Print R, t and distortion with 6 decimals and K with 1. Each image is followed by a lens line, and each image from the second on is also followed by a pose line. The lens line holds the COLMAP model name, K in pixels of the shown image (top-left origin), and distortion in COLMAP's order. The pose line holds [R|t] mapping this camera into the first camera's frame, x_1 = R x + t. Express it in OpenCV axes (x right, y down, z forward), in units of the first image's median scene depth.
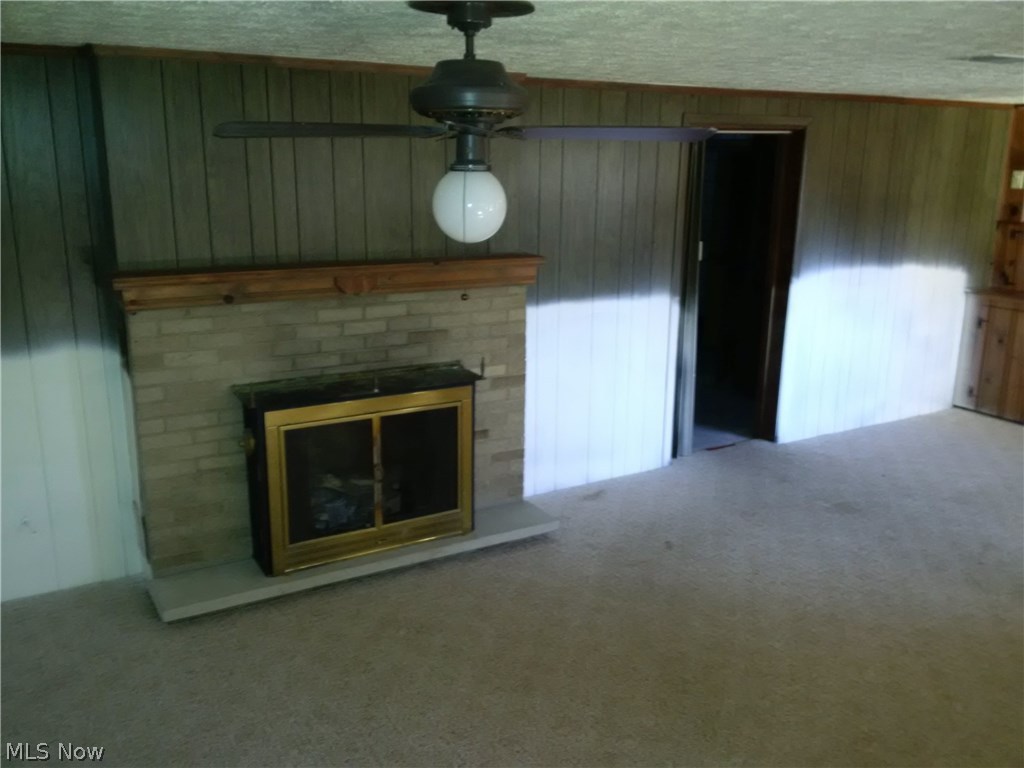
lens RADIAL K [[931.8, 0, 512.0], [0, 931.8, 384.0], [0, 0, 1]] dist [0.120353, -0.206784]
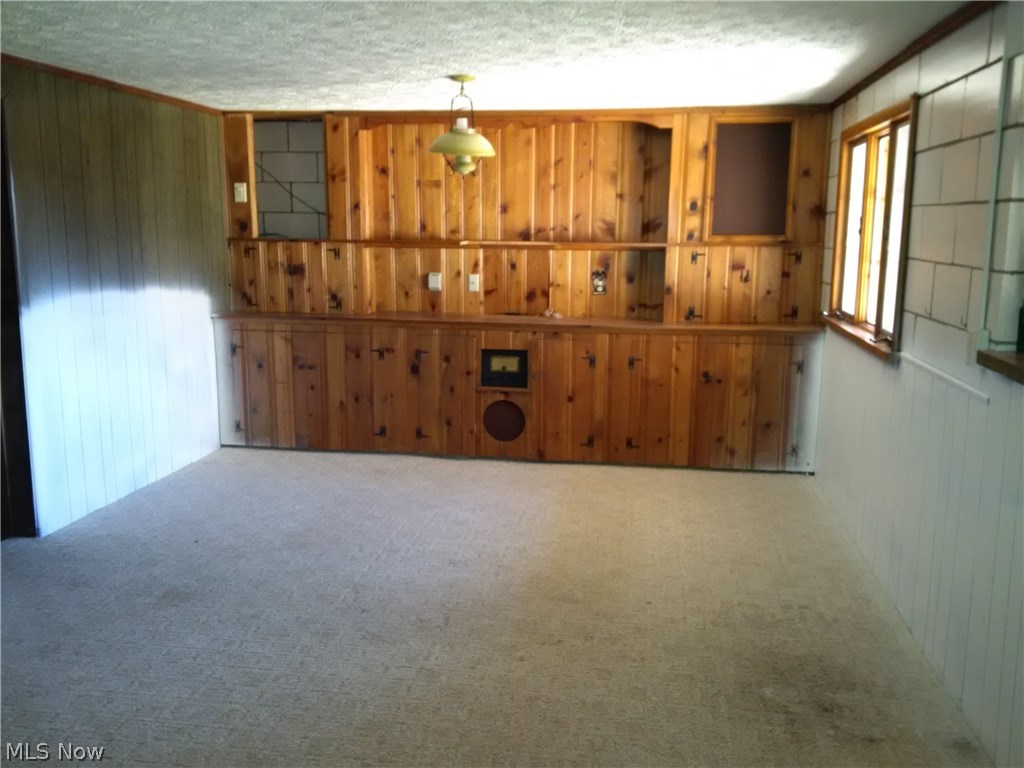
lens RADIAL K [[931.8, 0, 512.0], [0, 931.8, 384.0], [0, 0, 1]] dist [0.120353, -0.206784]
pose [[0.651779, -0.133137, 0.746631, -0.006963], [0.183237, 0.982949, 0.015318, 0.002780], [-0.735940, 0.126827, 0.665062, 0.217279]]
